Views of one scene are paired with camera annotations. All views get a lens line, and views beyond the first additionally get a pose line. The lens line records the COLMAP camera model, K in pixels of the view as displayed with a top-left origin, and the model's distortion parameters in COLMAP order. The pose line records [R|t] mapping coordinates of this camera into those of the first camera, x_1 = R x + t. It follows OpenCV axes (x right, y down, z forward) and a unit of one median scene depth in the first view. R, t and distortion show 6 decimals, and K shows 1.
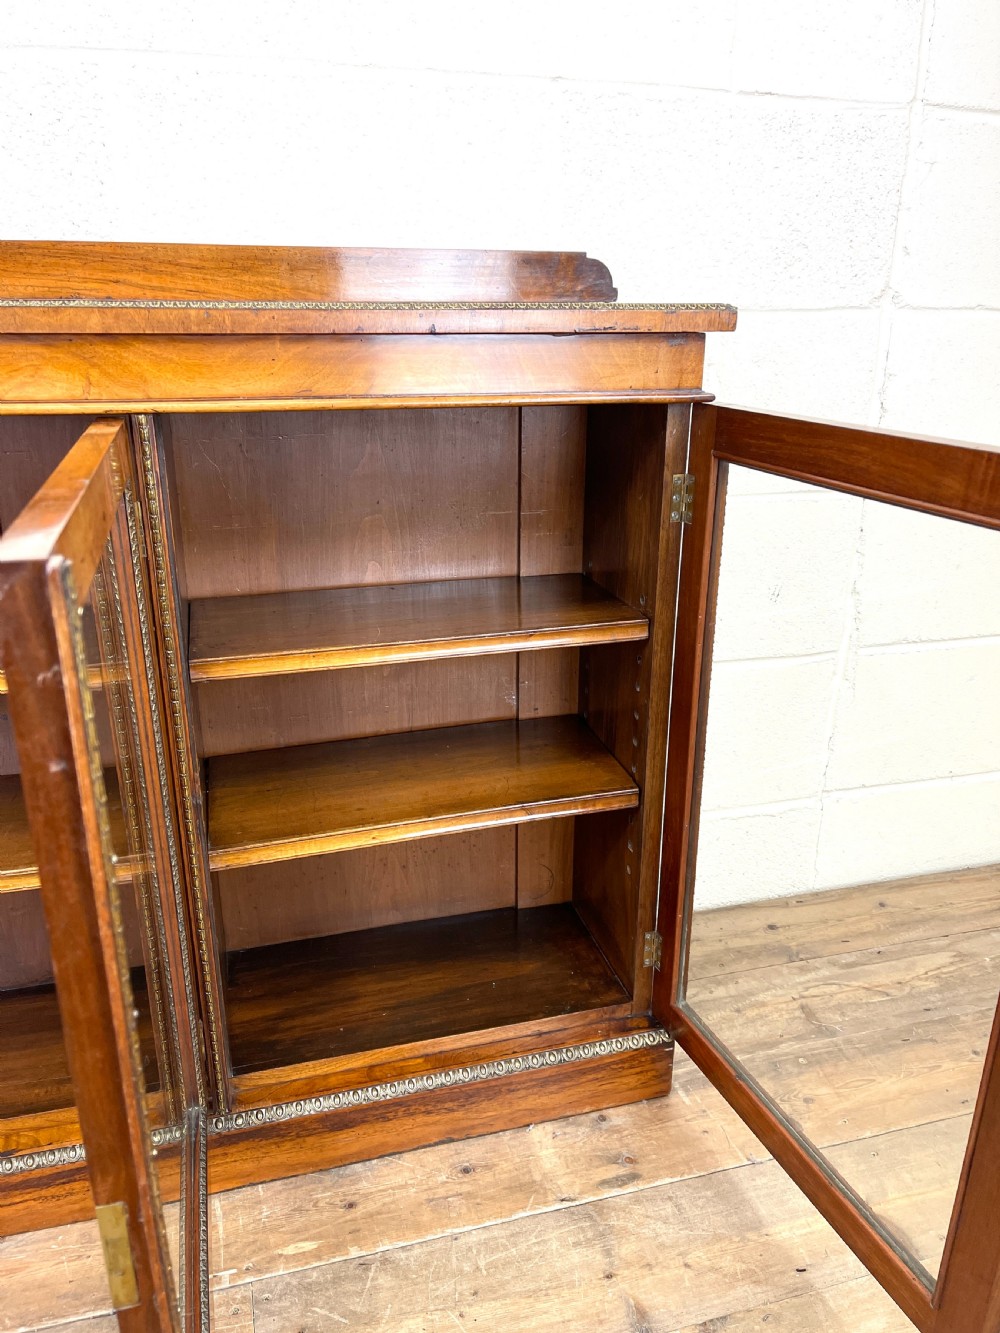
lens RADIAL K [[1004.6, 0, 507.4], [0, 1004.6, 678.8], [0, 0, 1]] dist [0.064860, -0.085703]
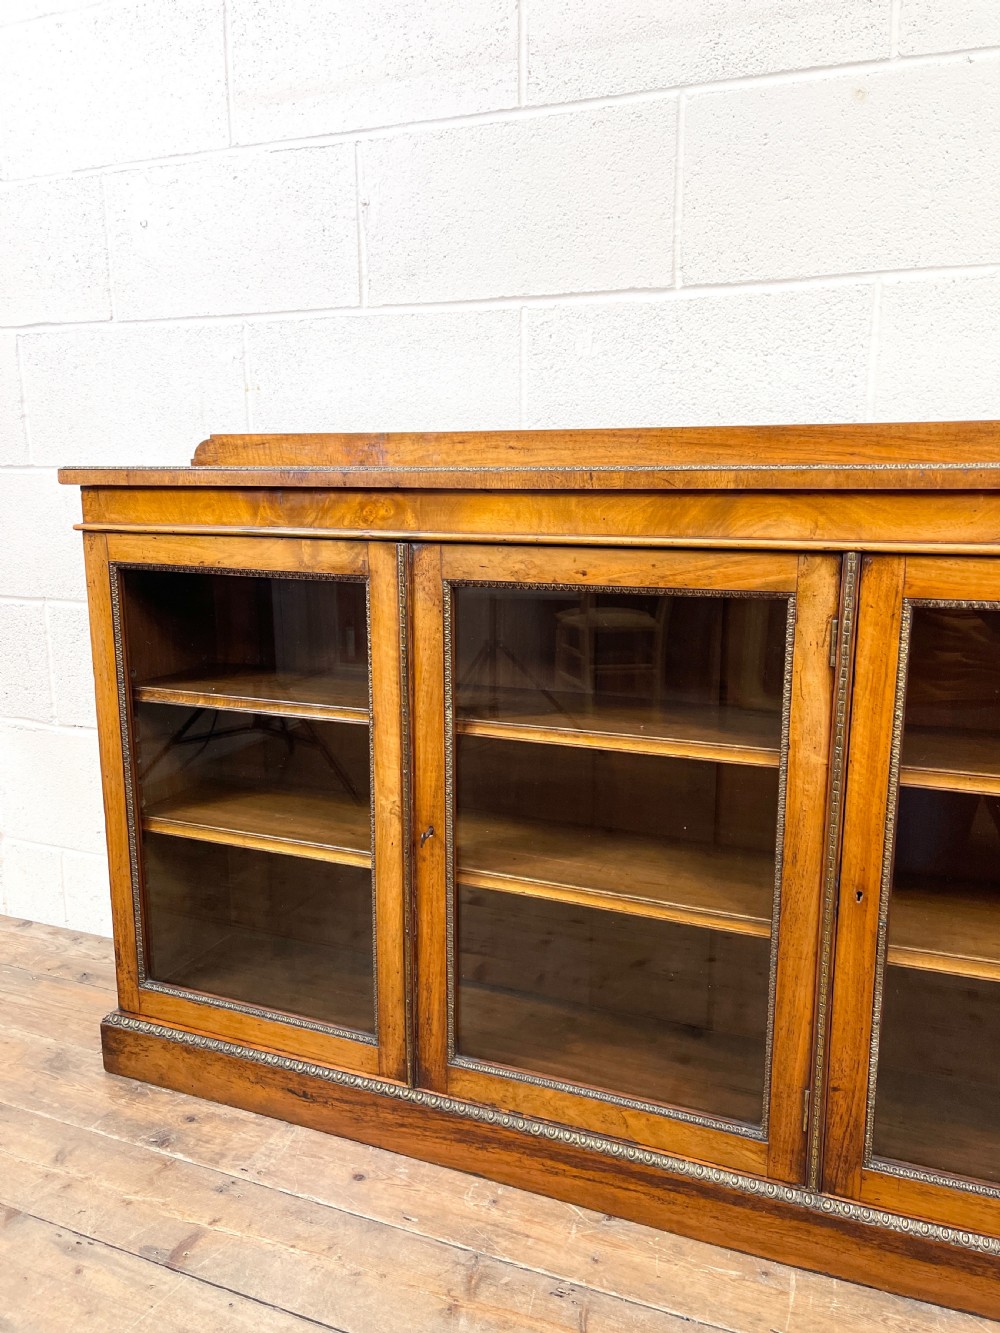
lens RADIAL K [[1004.6, 0, 501.3], [0, 1004.6, 670.5], [0, 0, 1]] dist [0.064860, -0.085703]
pose [[0.780362, 0.110058, -0.615567, 0.058107], [-0.214013, 0.971950, -0.097531, 0.065603], [0.587566, 0.207848, 0.782026, -0.133907]]
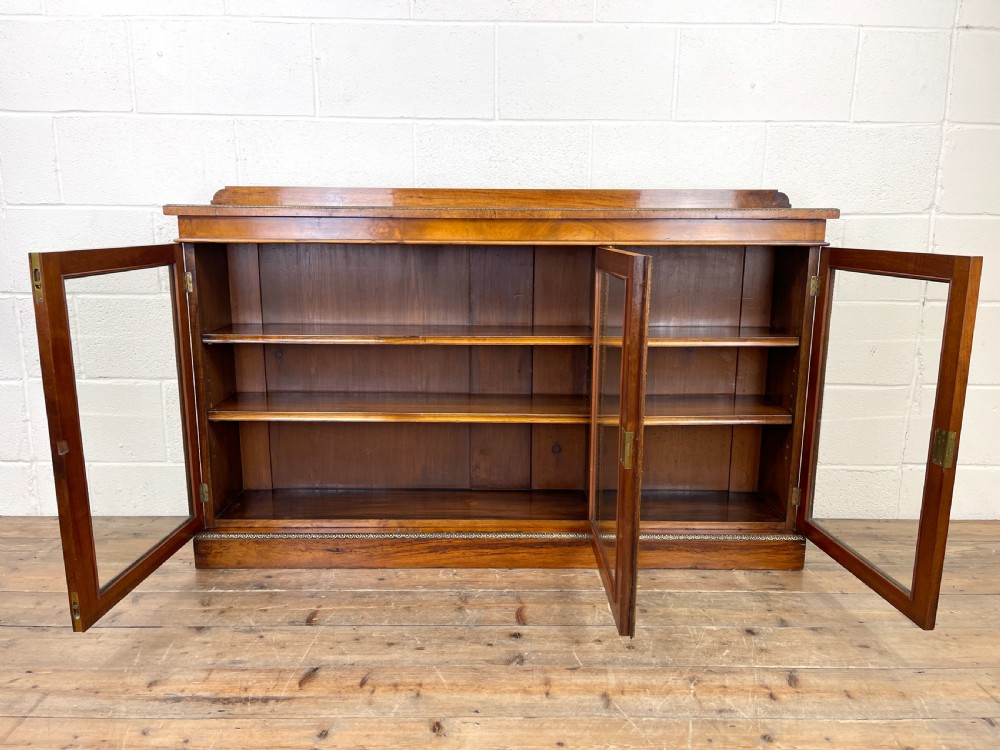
lens RADIAL K [[753.6, 0, 499.7], [0, 753.6, 379.2], [0, 0, 1]] dist [0.064860, -0.085703]
pose [[0.962200, 0.052263, -0.267280, -0.047861], [-0.093786, 0.984973, -0.145027, 0.329860], [0.255684, 0.164612, 0.952643, -0.777238]]
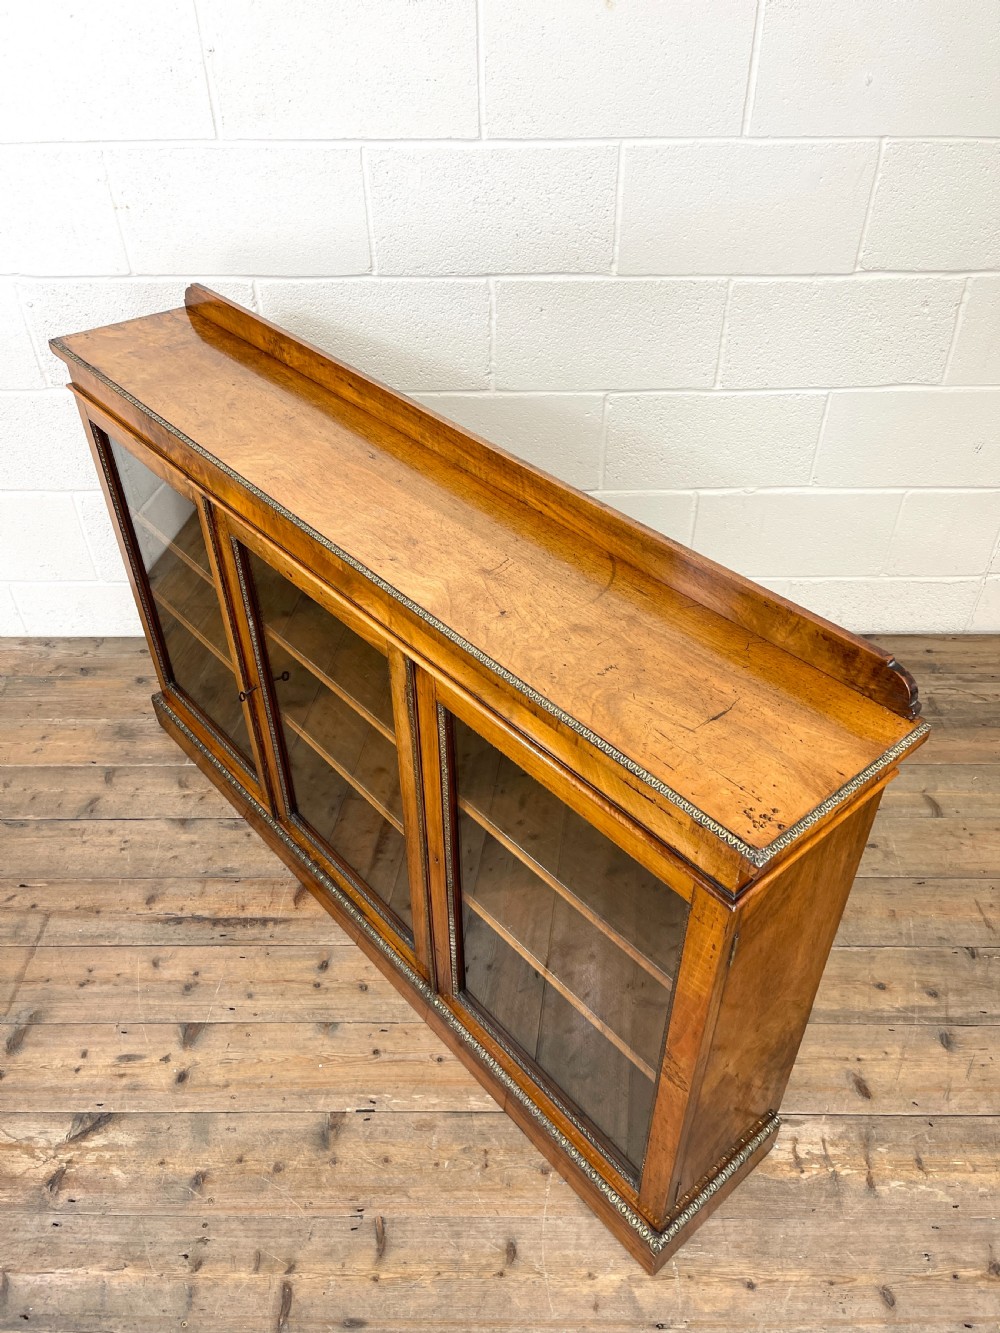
lens RADIAL K [[1004.6, 0, 497.6], [0, 1004.6, 667.2], [0, 0, 1]] dist [0.064860, -0.085703]
pose [[0.958154, 0.166335, -0.232968, -0.022916], [-0.082726, 0.940025, 0.330922, -0.283427], [0.274040, -0.297802, 0.914449, -0.915667]]
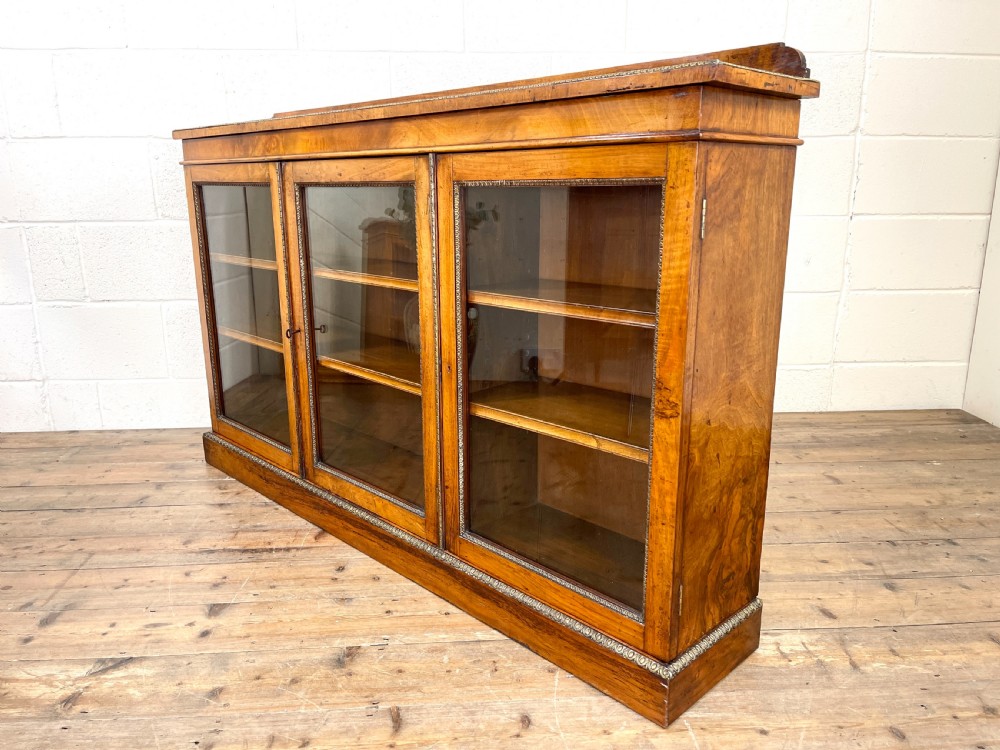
lens RADIAL K [[753.6, 0, 498.5], [0, 753.6, 376.7], [0, 0, 1]] dist [0.064860, -0.085703]
pose [[0.973996, 0.038380, -0.223291, -0.016115], [-0.062905, 0.992609, -0.103780, 0.496069], [0.217657, 0.115127, 0.969212, -0.959849]]
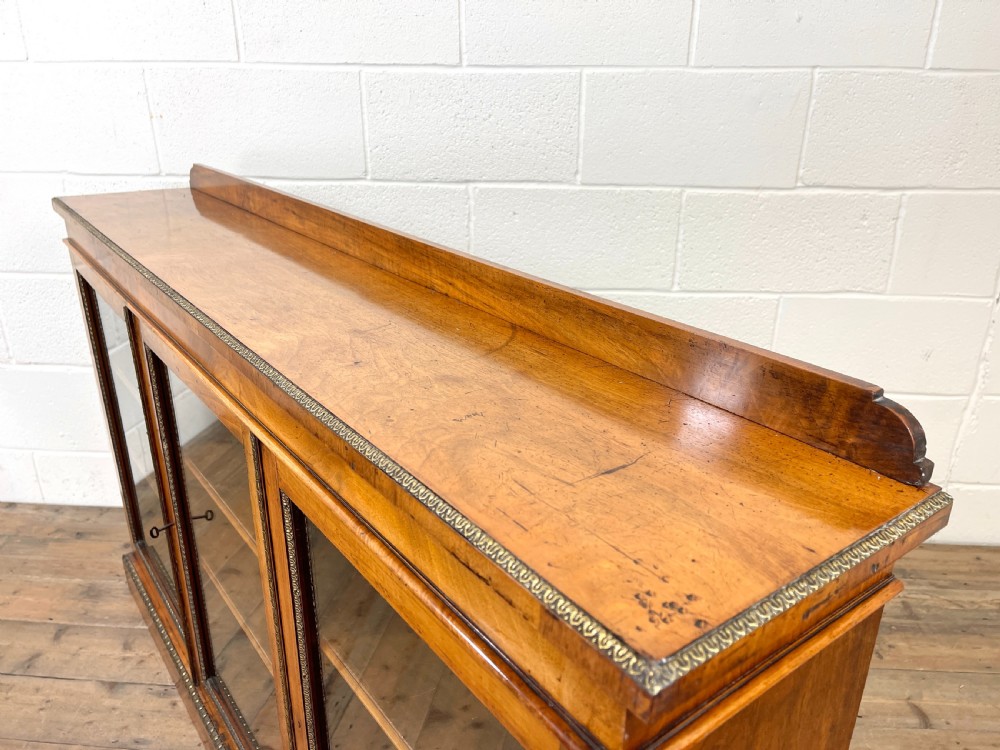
lens RADIAL K [[753.6, 0, 503.1], [0, 753.6, 380.0], [0, 0, 1]] dist [0.064860, -0.085703]
pose [[0.937532, 0.127385, -0.323740, 0.038658], [-0.118287, 0.991832, 0.047712, -0.028438], [0.327174, -0.006437, 0.944942, -0.494581]]
